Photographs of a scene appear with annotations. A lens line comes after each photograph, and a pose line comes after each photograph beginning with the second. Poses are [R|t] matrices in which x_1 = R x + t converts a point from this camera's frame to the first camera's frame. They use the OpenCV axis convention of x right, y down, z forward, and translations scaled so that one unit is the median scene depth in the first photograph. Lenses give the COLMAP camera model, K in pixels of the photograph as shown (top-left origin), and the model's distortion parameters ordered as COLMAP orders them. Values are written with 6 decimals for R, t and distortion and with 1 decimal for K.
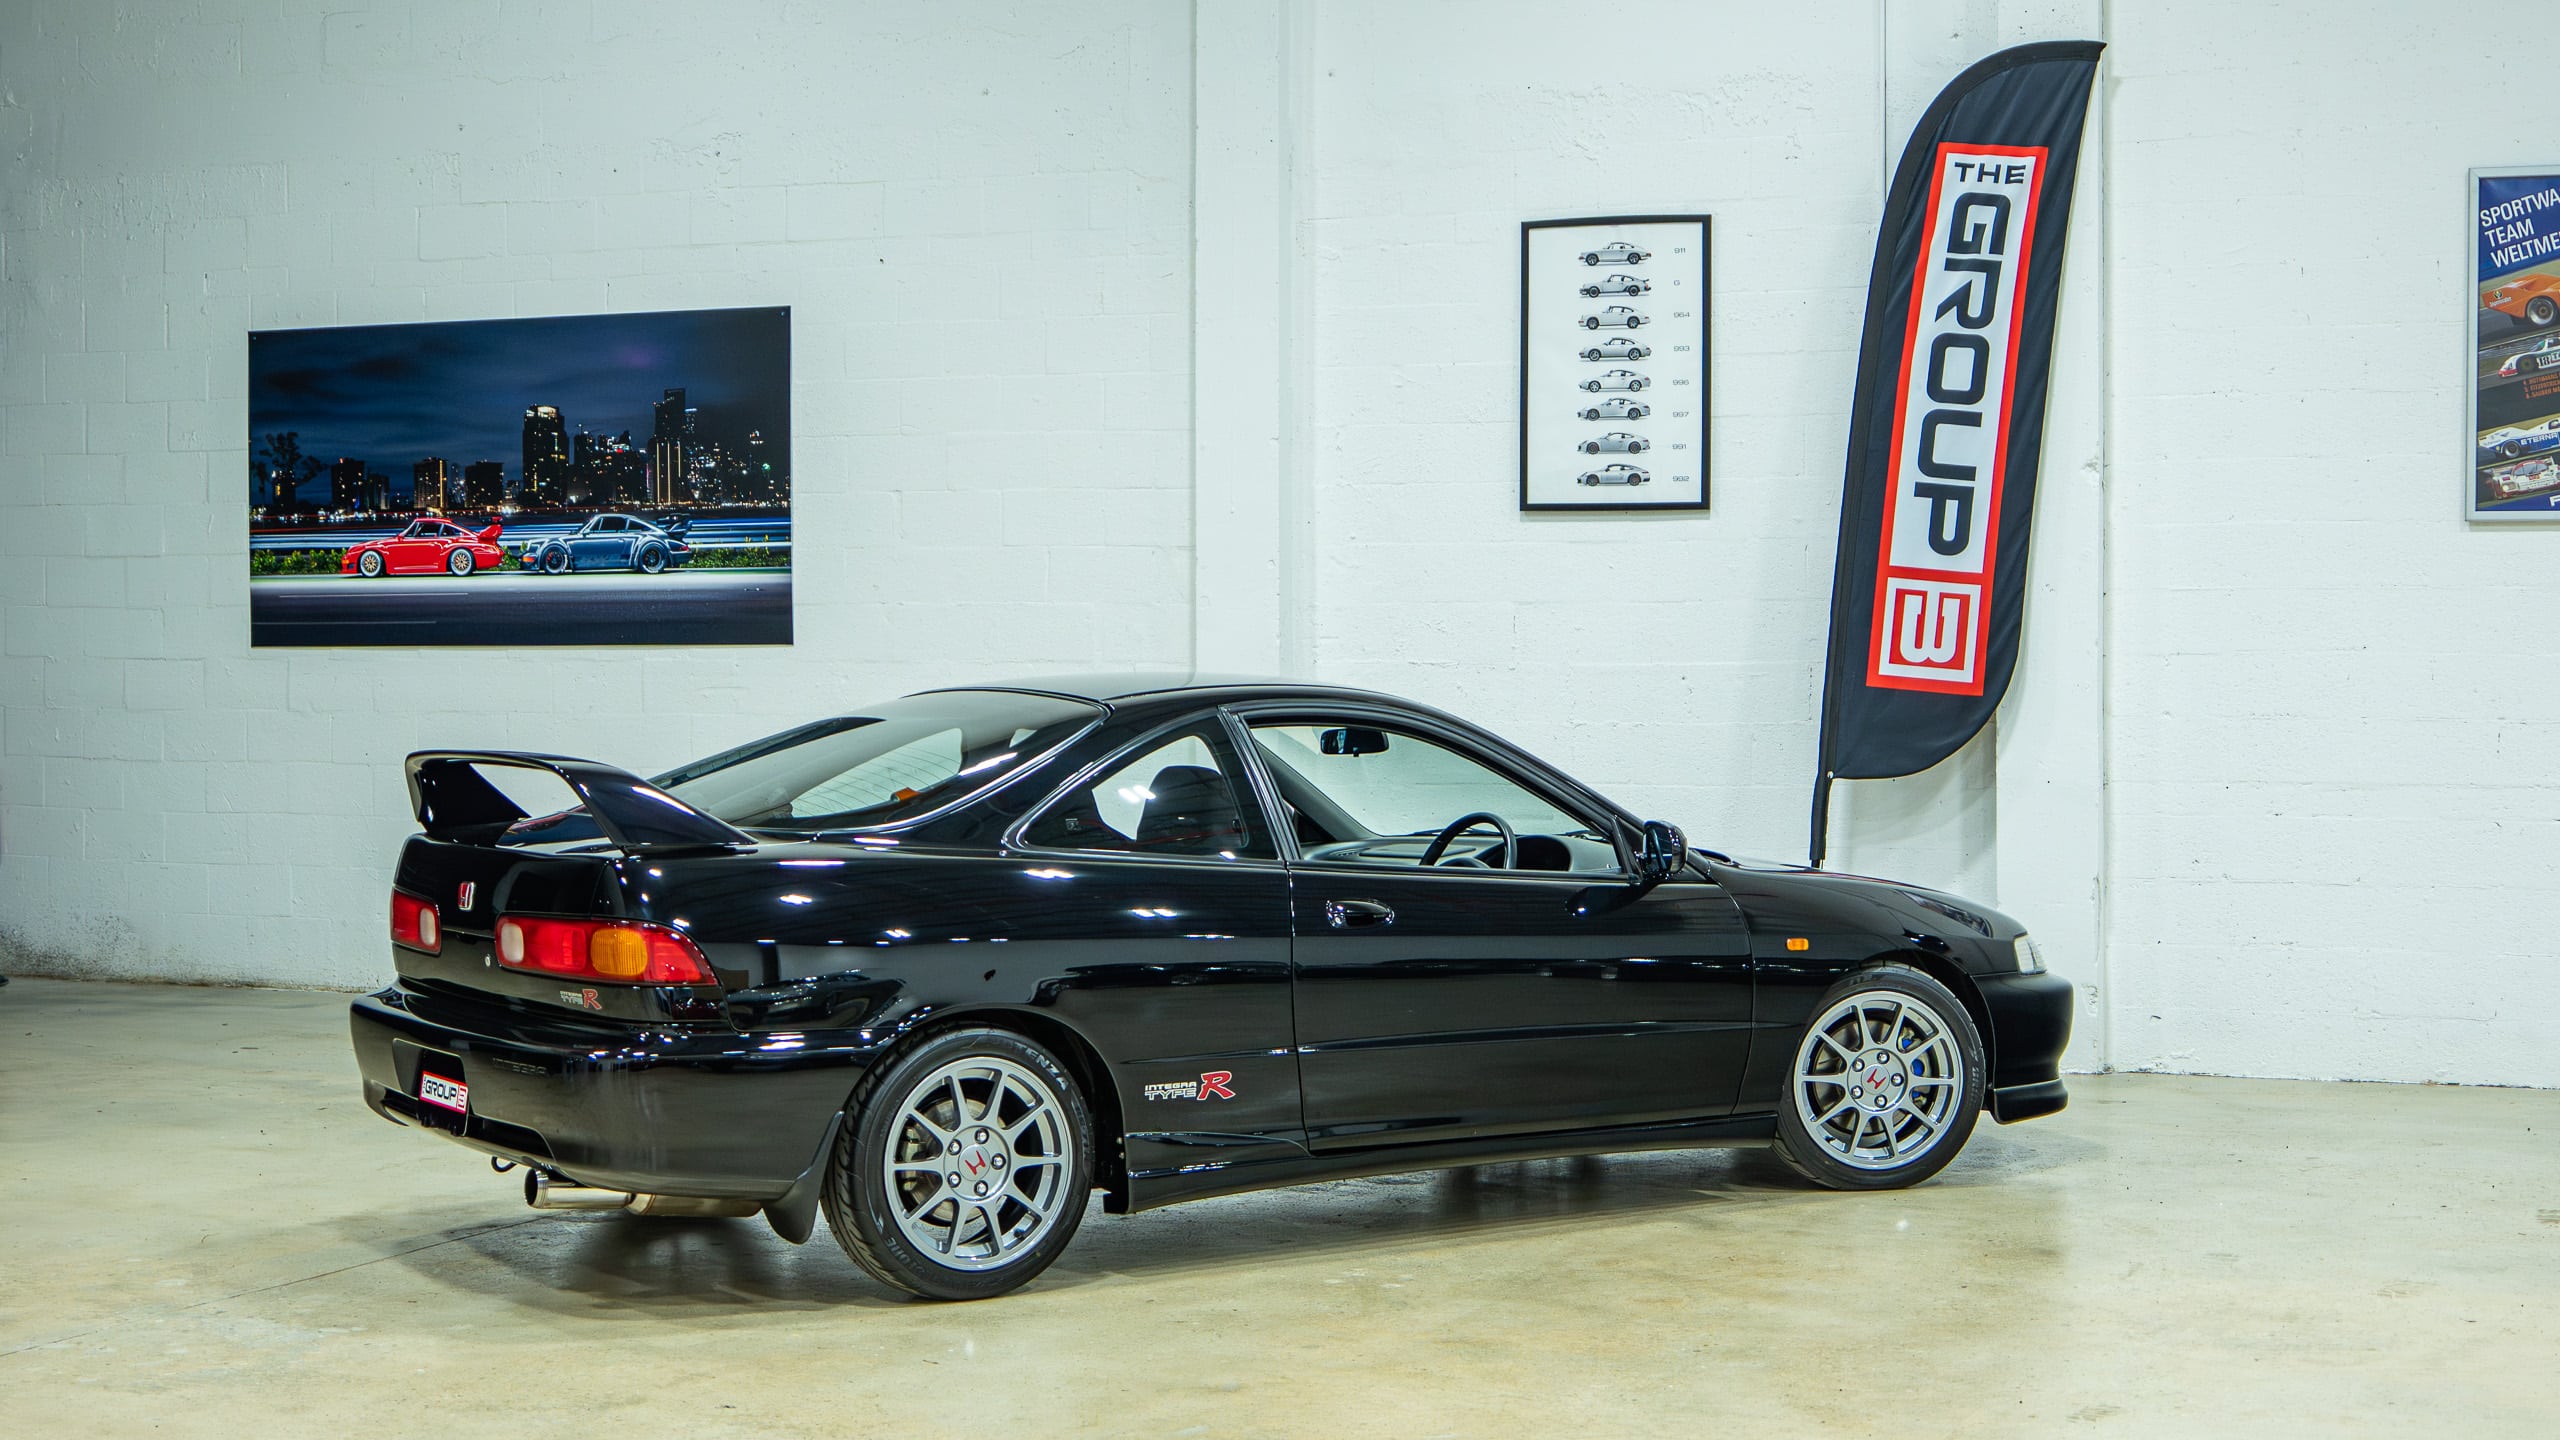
lens RADIAL K [[3724.4, 0, 1304.3], [0, 3724.4, 724.9], [0, 0, 1]] dist [-0.055773, 0.000000]
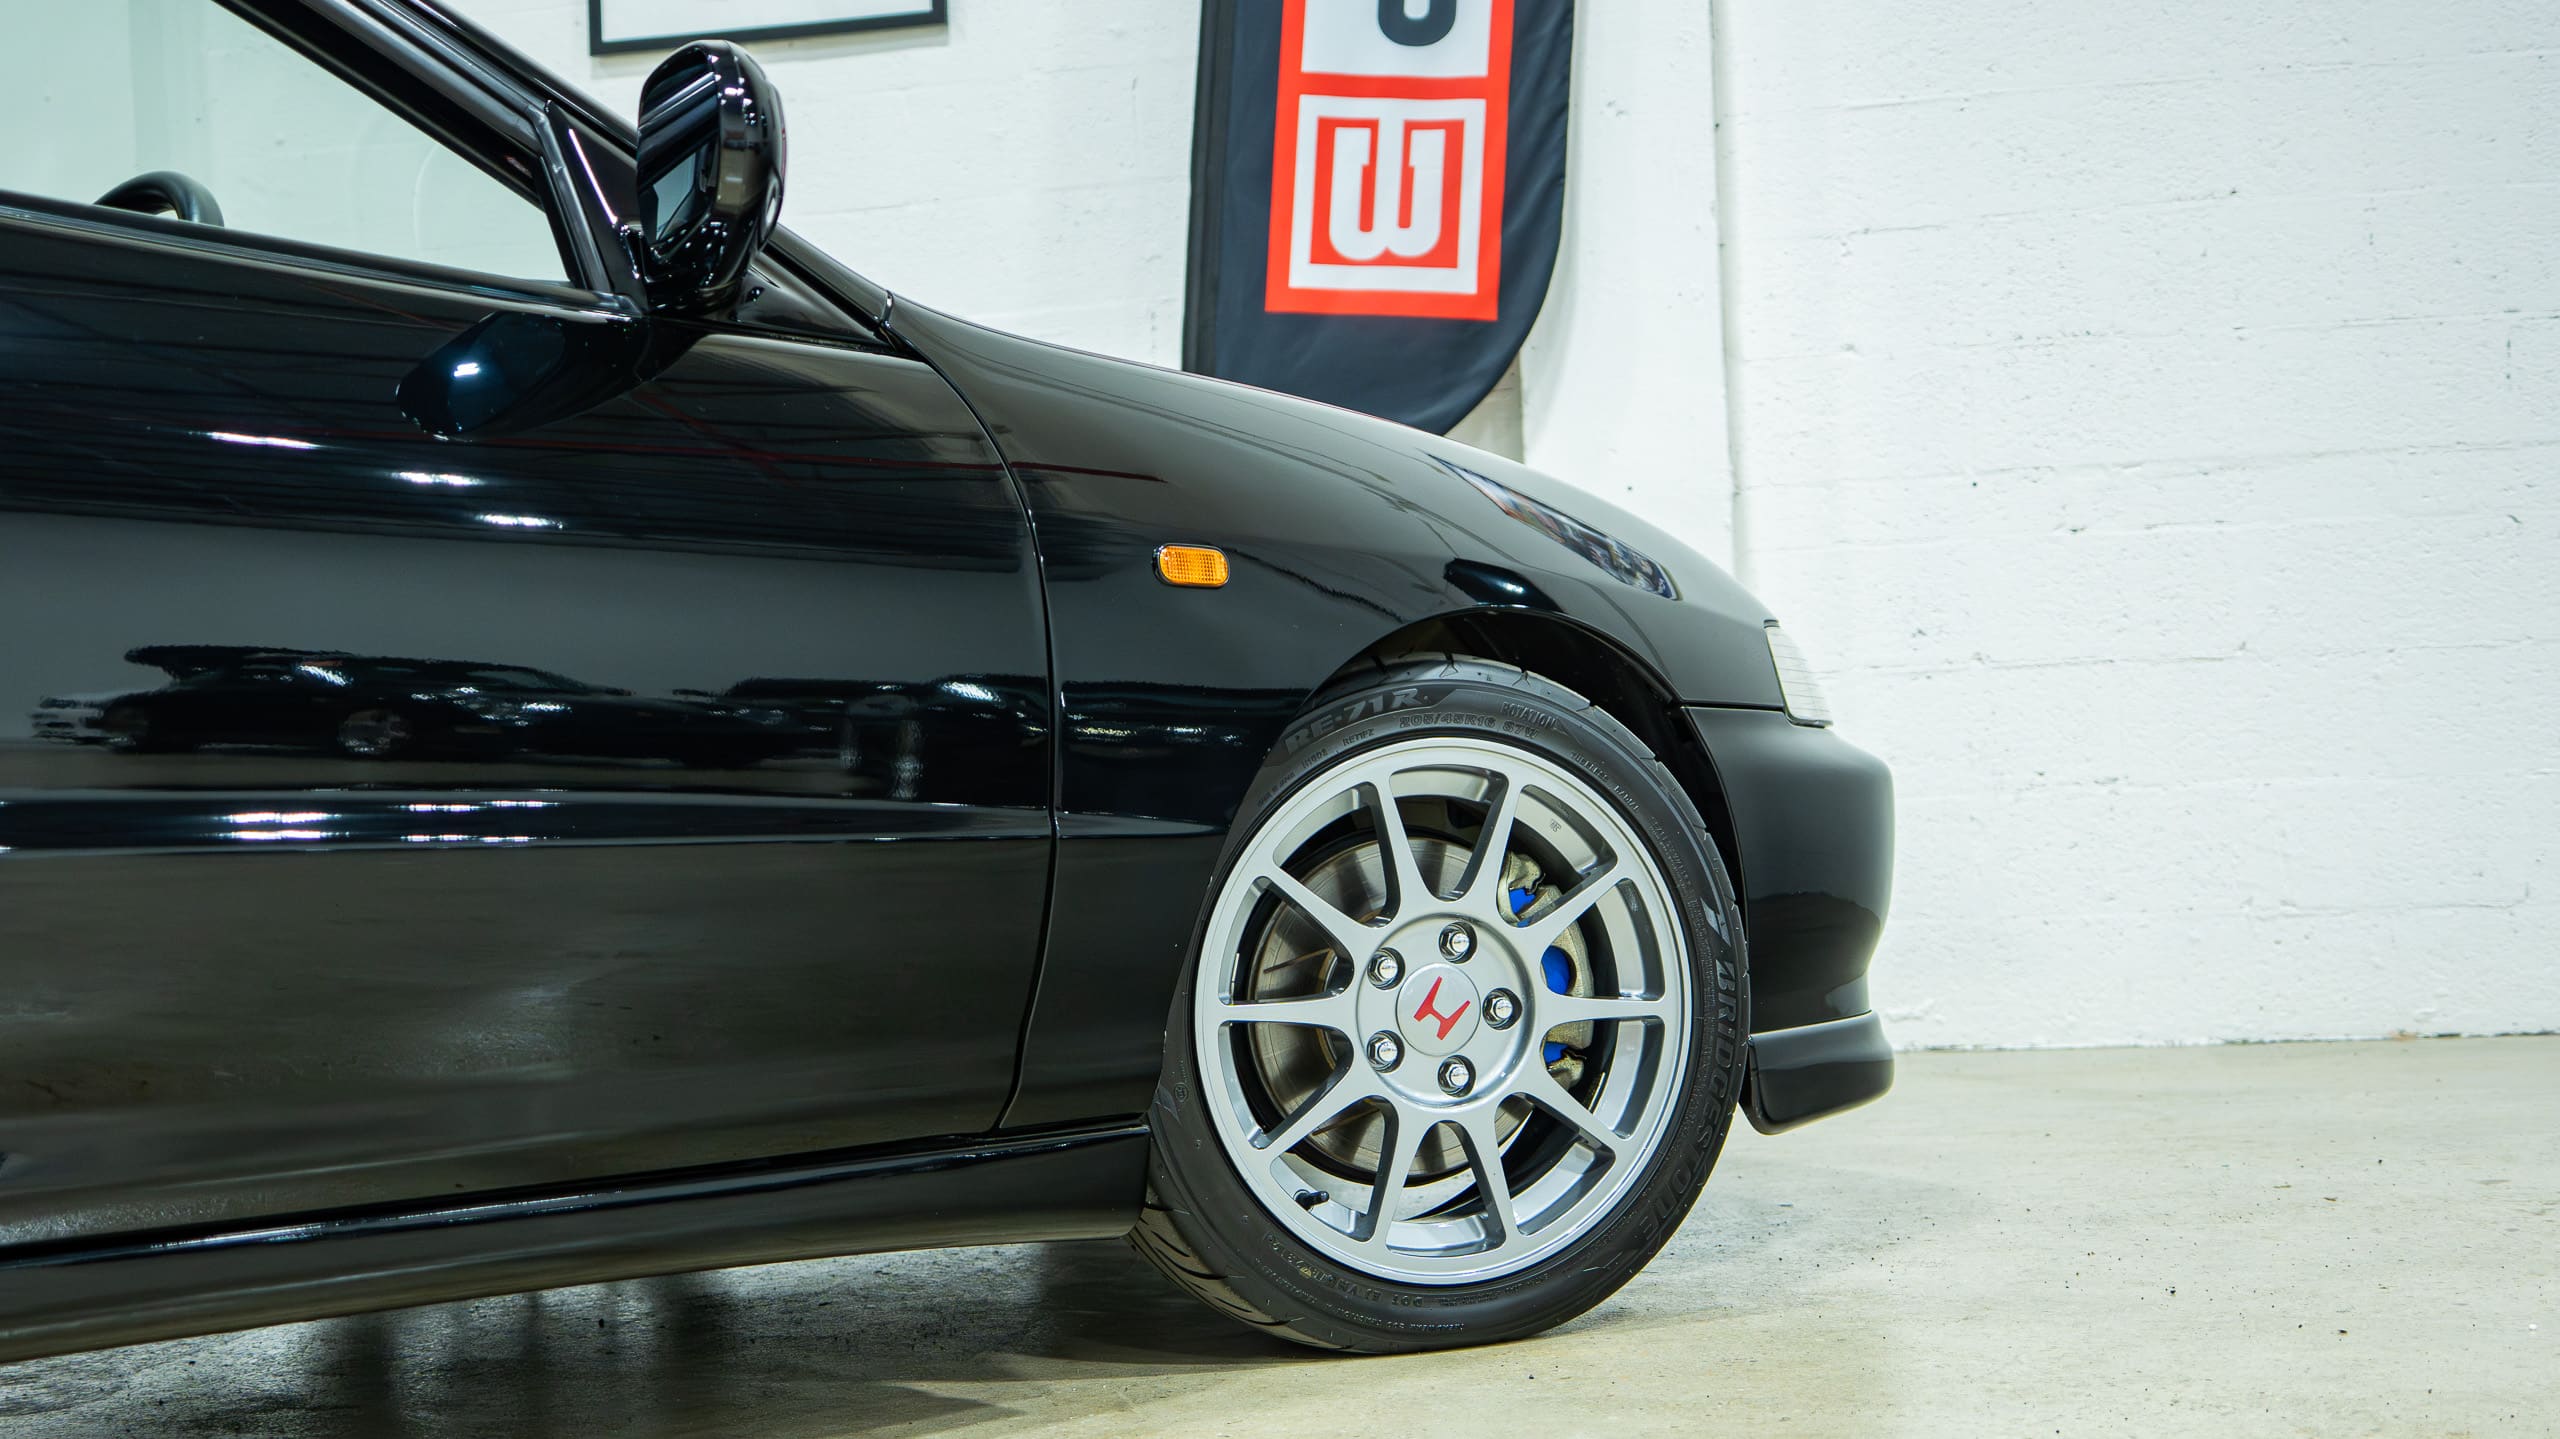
lens RADIAL K [[3724.4, 0, 1276.4], [0, 3724.4, 730.3], [0, 0, 1]] dist [-0.055773, 0.000000]
pose [[0.983652, -0.037034, 0.176229, 0.081866], [0.041980, 0.998820, -0.024420, 0.077595], [-0.175117, 0.031419, 0.984046, 0.673206]]
